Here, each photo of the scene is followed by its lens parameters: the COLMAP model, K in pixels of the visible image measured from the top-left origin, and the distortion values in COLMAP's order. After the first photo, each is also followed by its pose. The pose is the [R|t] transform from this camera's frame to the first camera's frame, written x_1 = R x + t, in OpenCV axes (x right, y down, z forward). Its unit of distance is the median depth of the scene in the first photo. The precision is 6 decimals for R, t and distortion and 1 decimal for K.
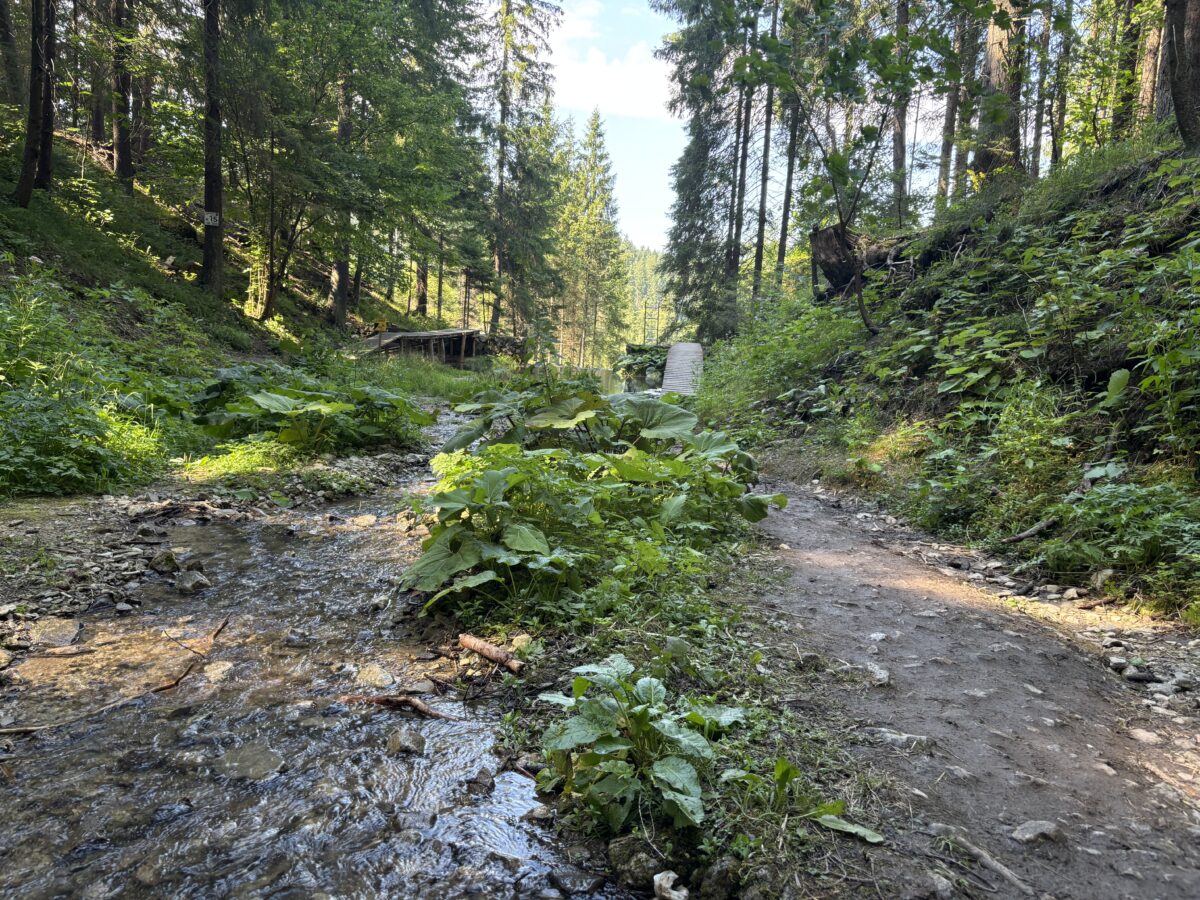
lens RADIAL K [[1192.3, 0, 600.0], [0, 1192.3, 450.0], [0, 0, 1]] dist [-0.009003, -0.004519]
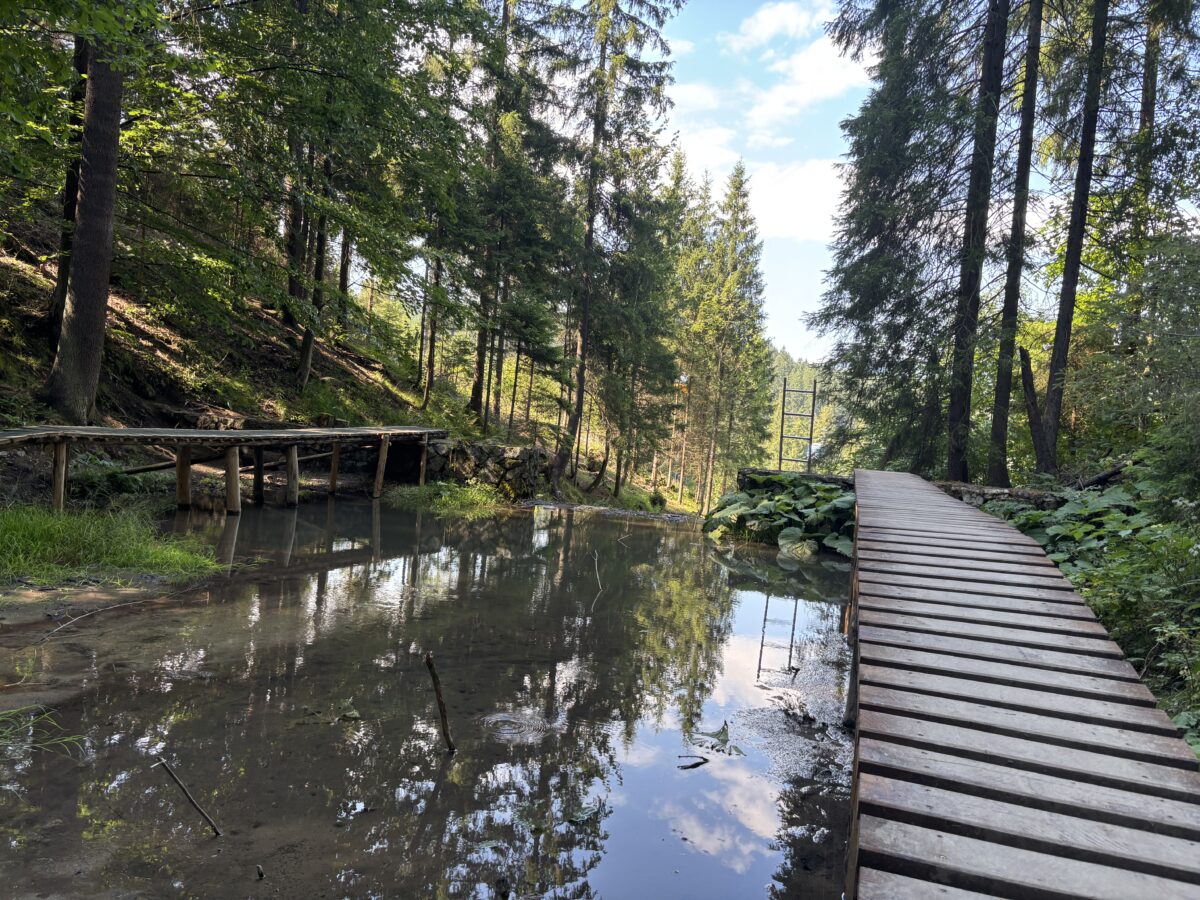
lens RADIAL K [[1192.3, 0, 600.0], [0, 1192.3, 450.0], [0, 0, 1]] dist [-0.009003, -0.004519]
pose [[0.991204, 0.023643, -0.130216, 0.016548], [-0.036184, 0.994839, -0.094800, -0.029913], [0.127303, 0.098678, 0.986943, 0.322510]]
